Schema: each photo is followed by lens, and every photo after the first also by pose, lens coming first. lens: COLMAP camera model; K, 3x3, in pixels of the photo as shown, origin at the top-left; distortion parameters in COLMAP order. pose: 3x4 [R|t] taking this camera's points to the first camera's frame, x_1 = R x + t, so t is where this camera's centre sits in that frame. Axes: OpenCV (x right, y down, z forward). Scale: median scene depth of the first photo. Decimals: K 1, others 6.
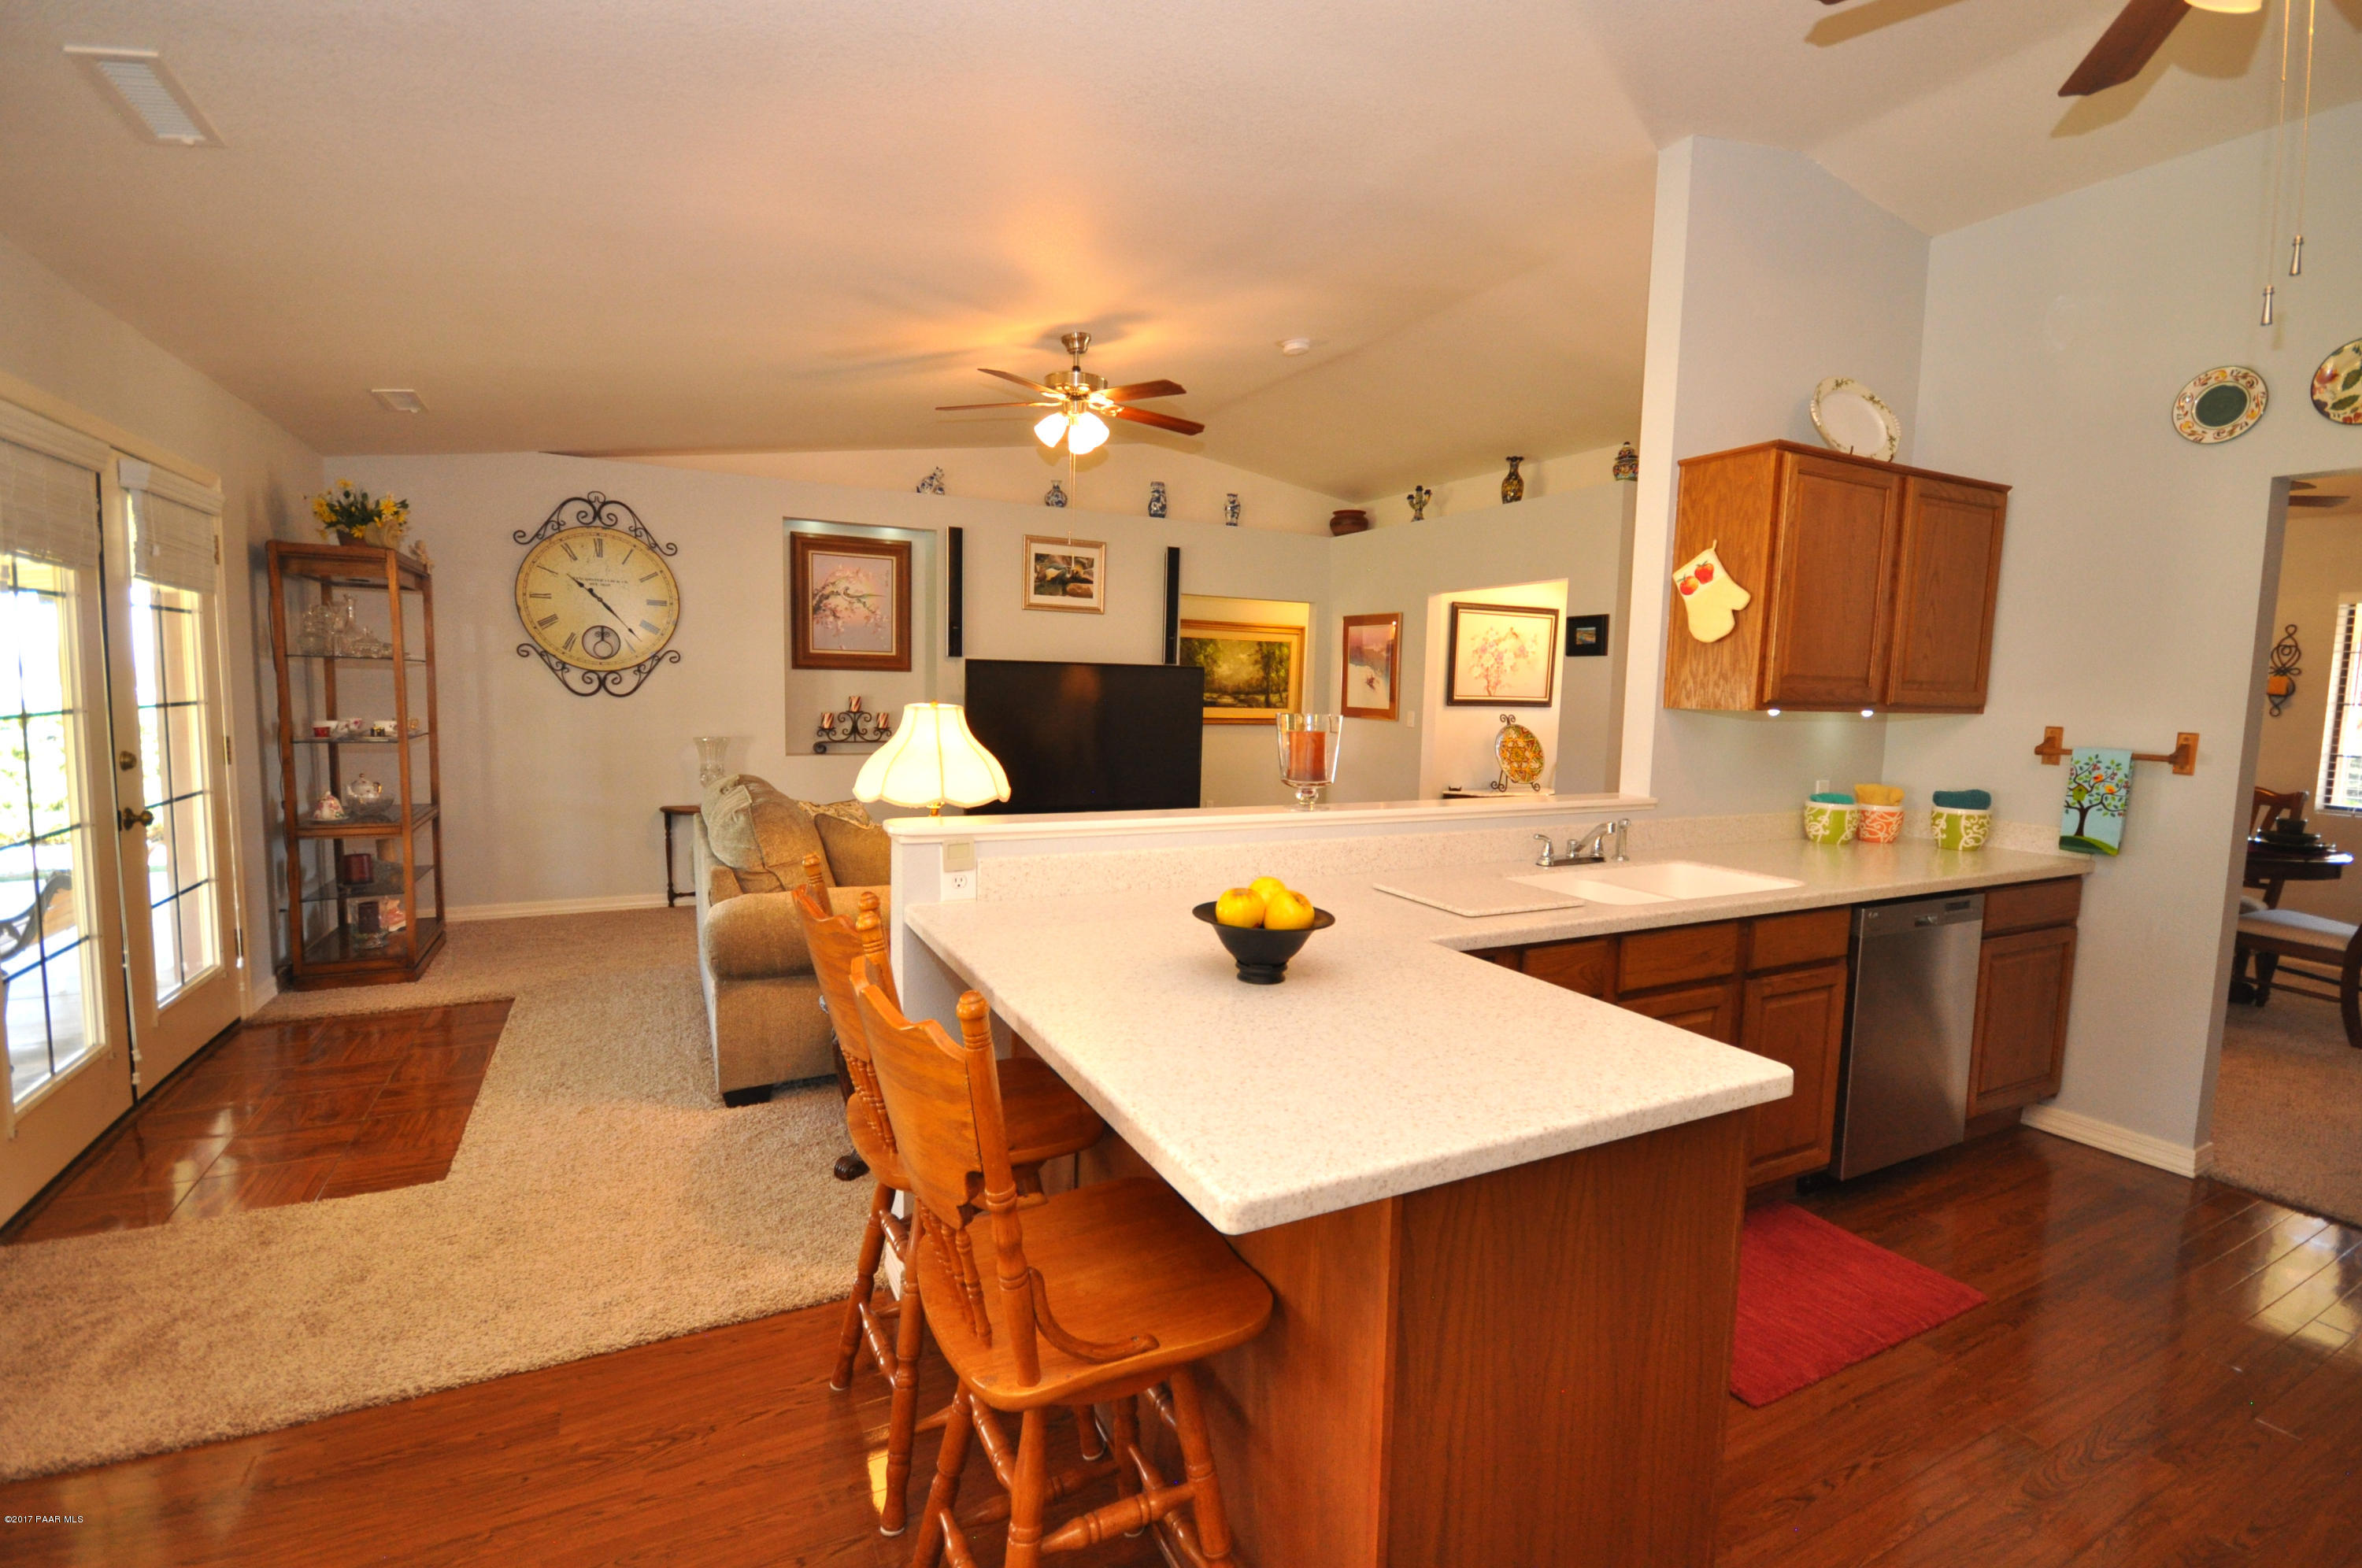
lens RADIAL K [[1034.5, 0, 1178.5], [0, 1034.5, 786.3], [0, 0, 1]] dist [0.014991, -0.012497]
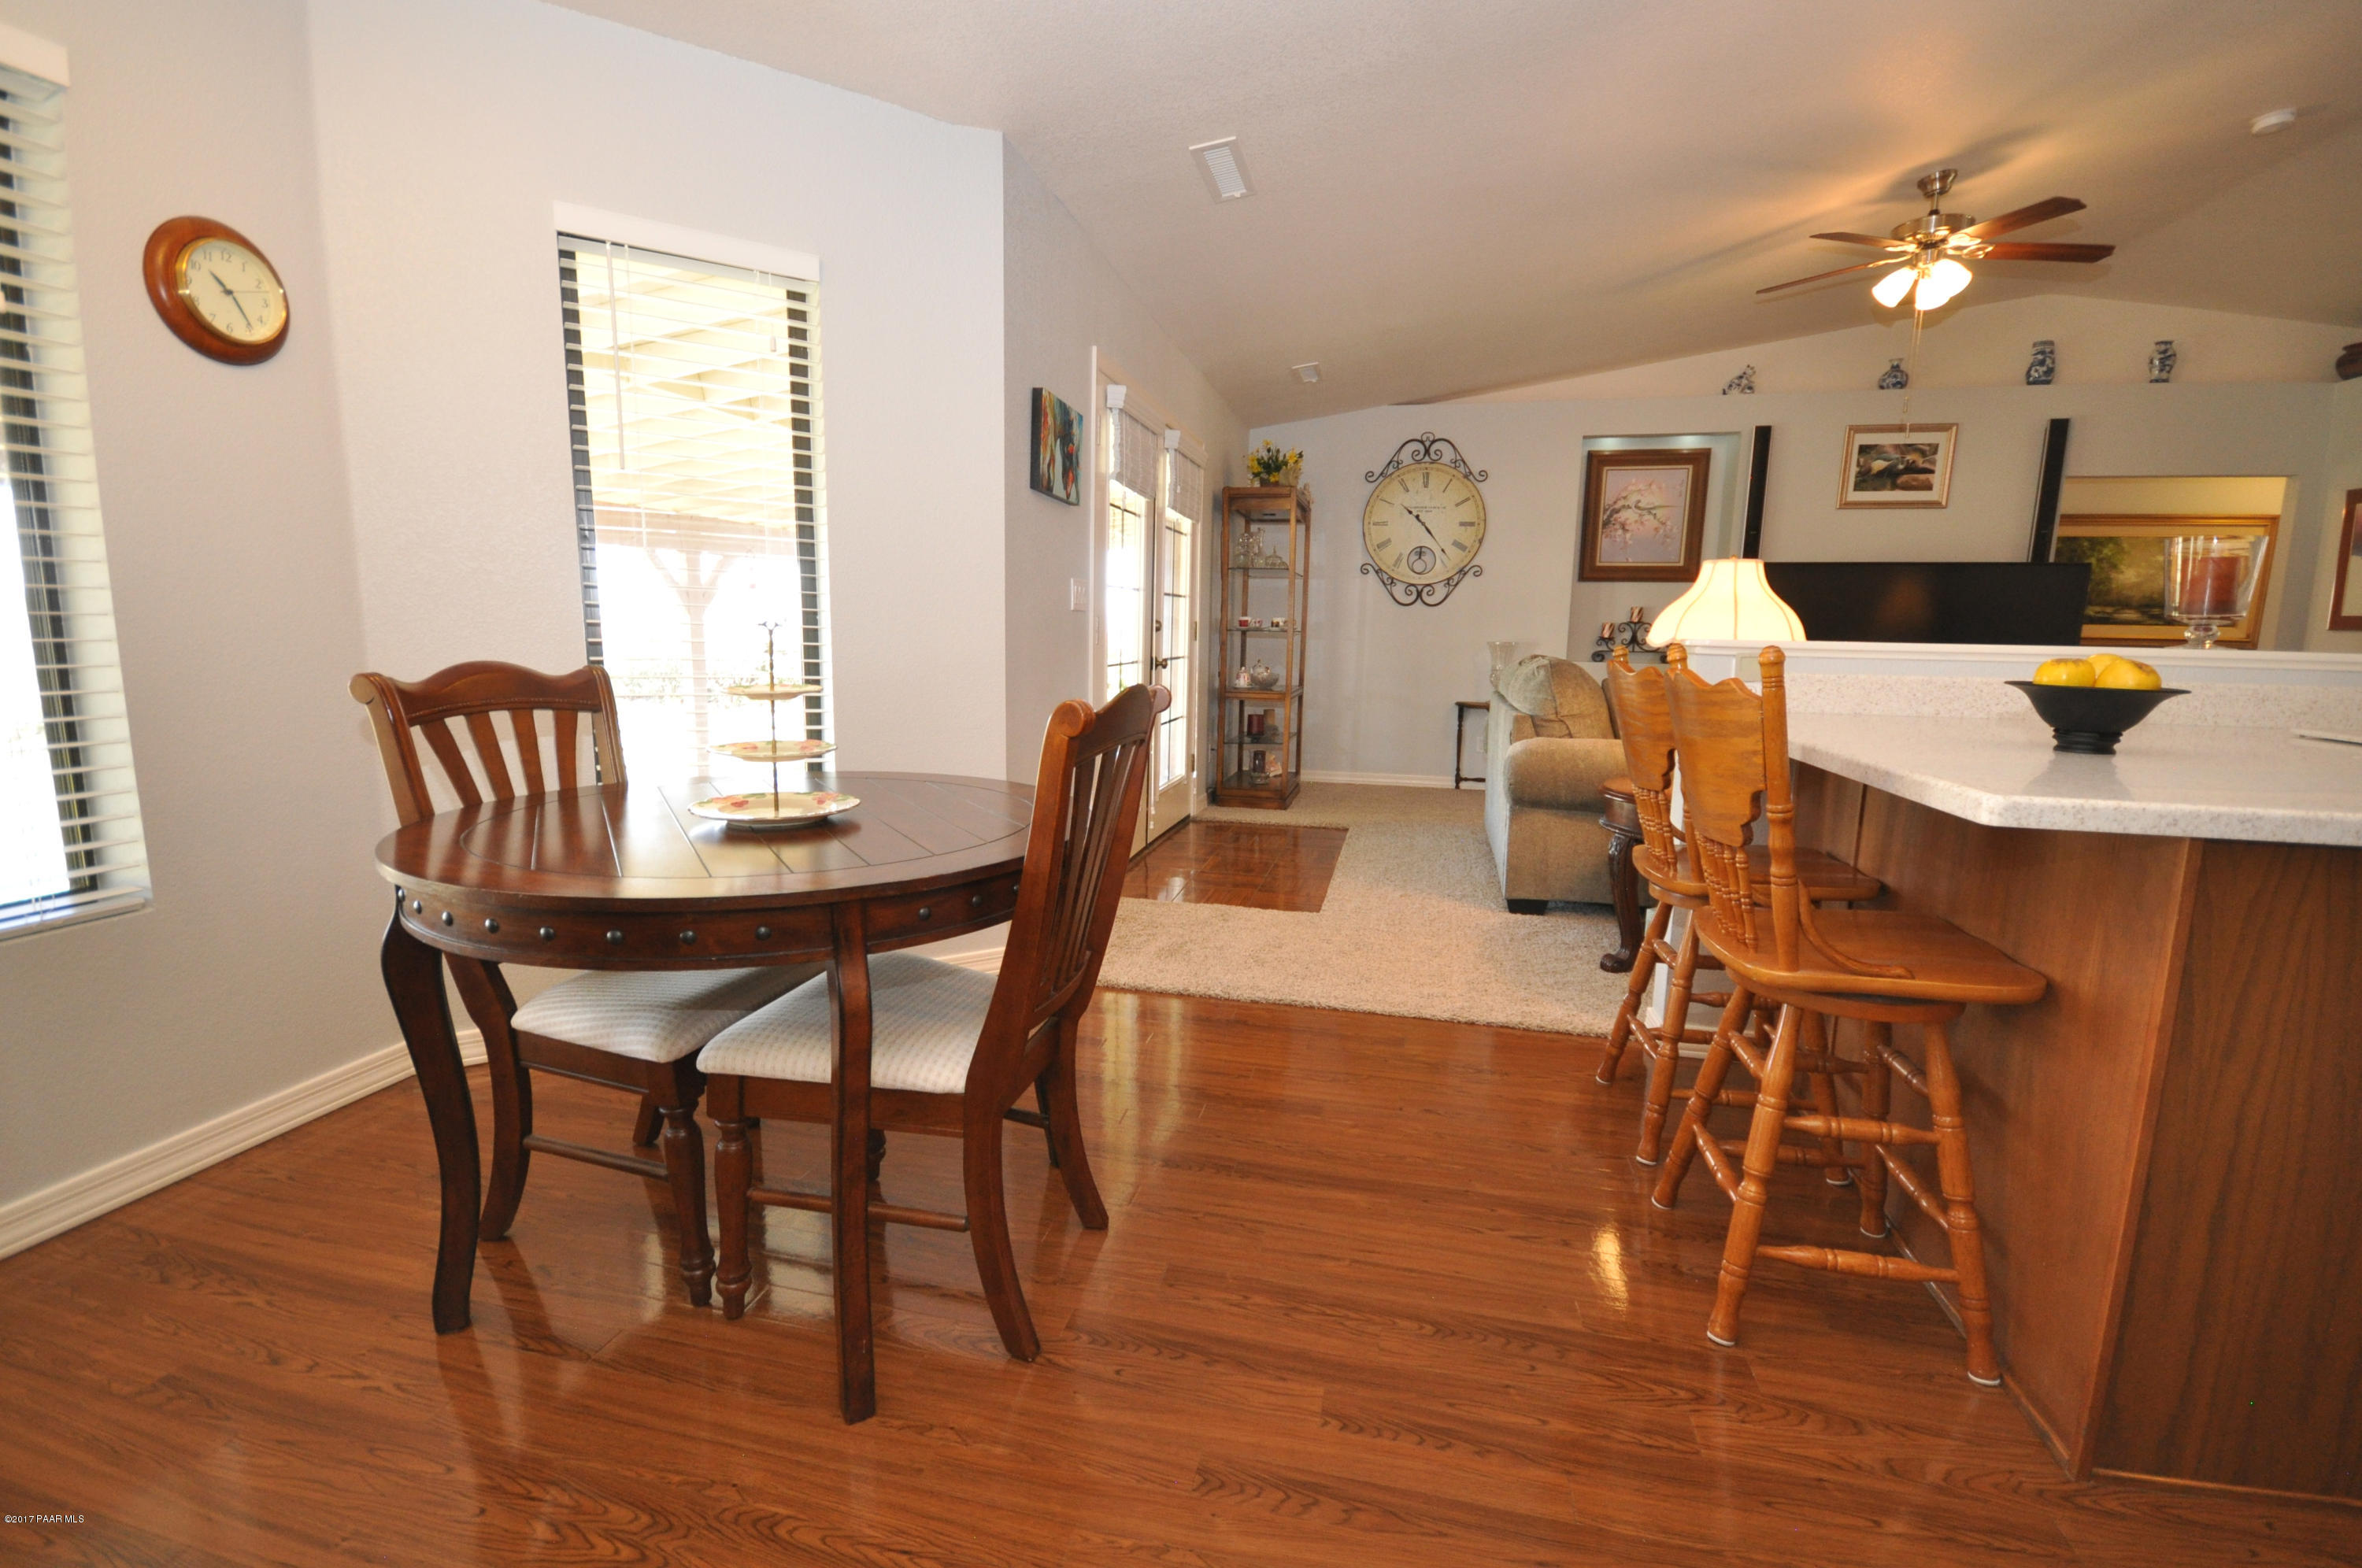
lens RADIAL K [[1034.5, 0, 1178.5], [0, 1034.5, 786.3], [0, 0, 1]] dist [0.014991, -0.012497]
pose [[0.764090, 0.088434, -0.639020, 0.017056], [-0.062245, 0.996044, 0.063414, 0.064067], [0.642100, -0.008678, 0.766572, -0.100579]]
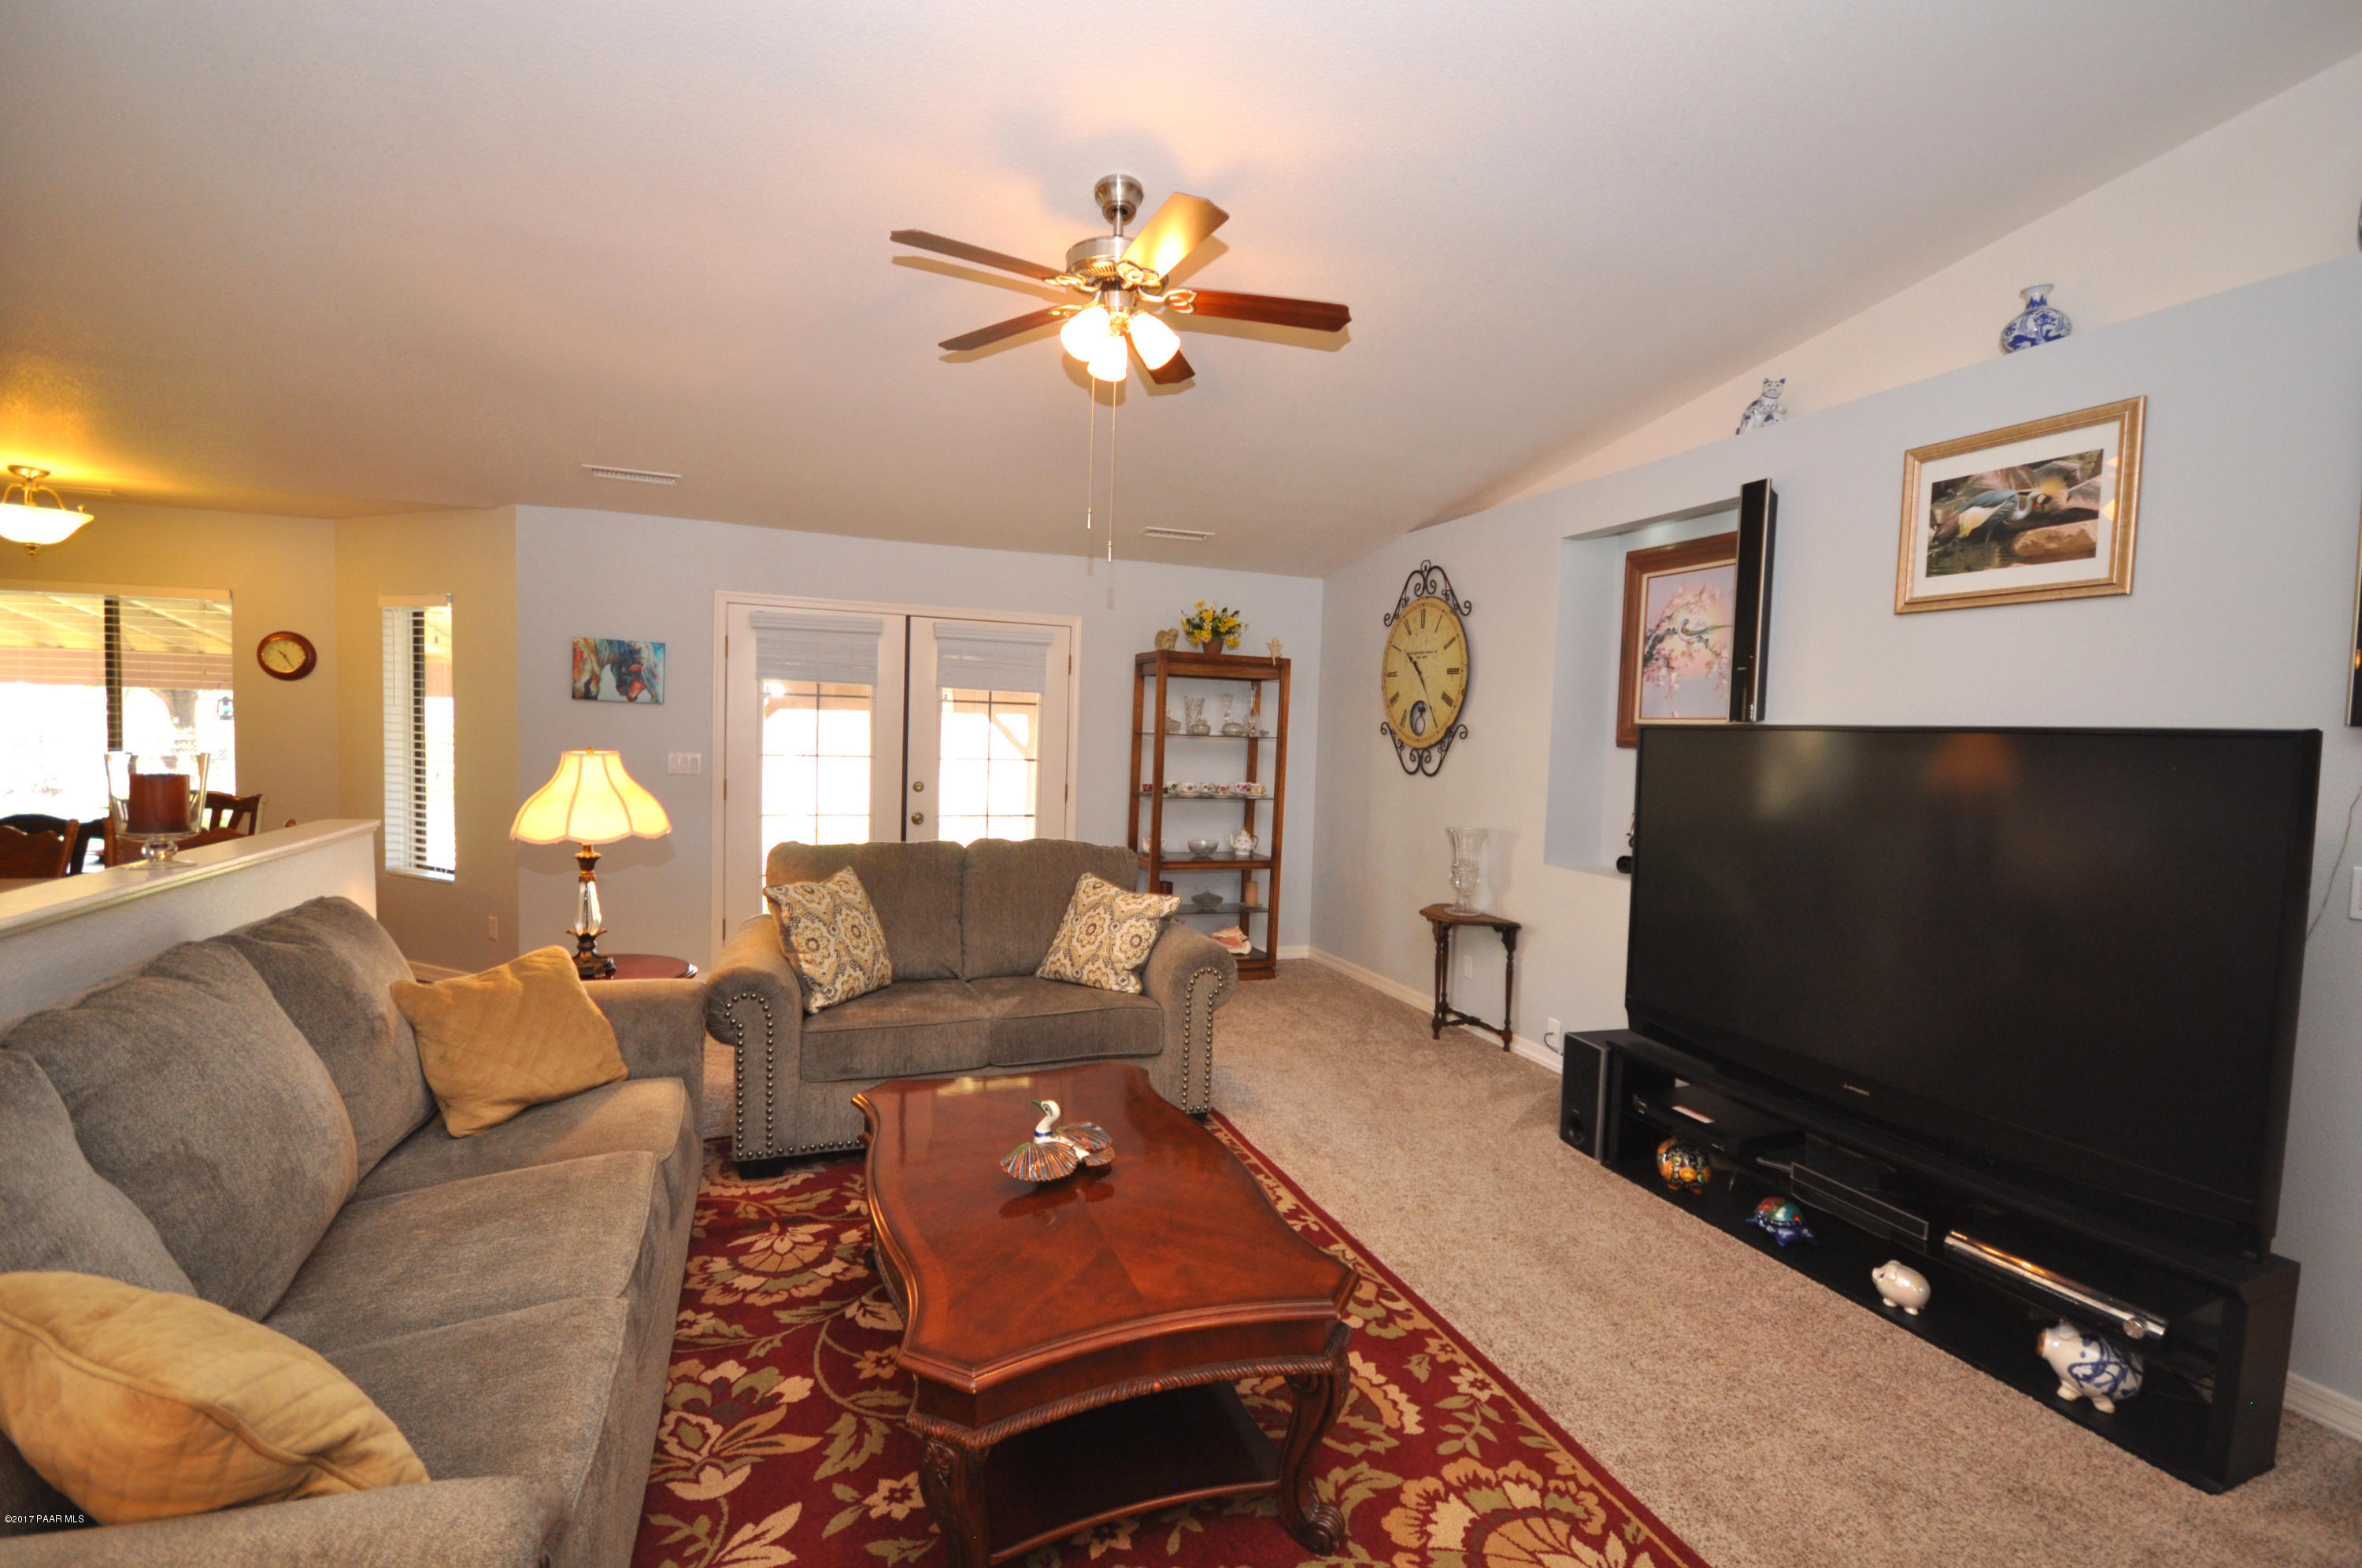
lens RADIAL K [[1037.6, 0, 1180.6], [0, 1037.6, 784.6], [0, 0, 1]] dist [0.000946, -0.000293]
pose [[-0.117323, 0.025842, -0.992758, 0.419999], [-0.131066, 0.990514, 0.041273, -0.091576], [0.984407, 0.134959, -0.112823, 0.925564]]
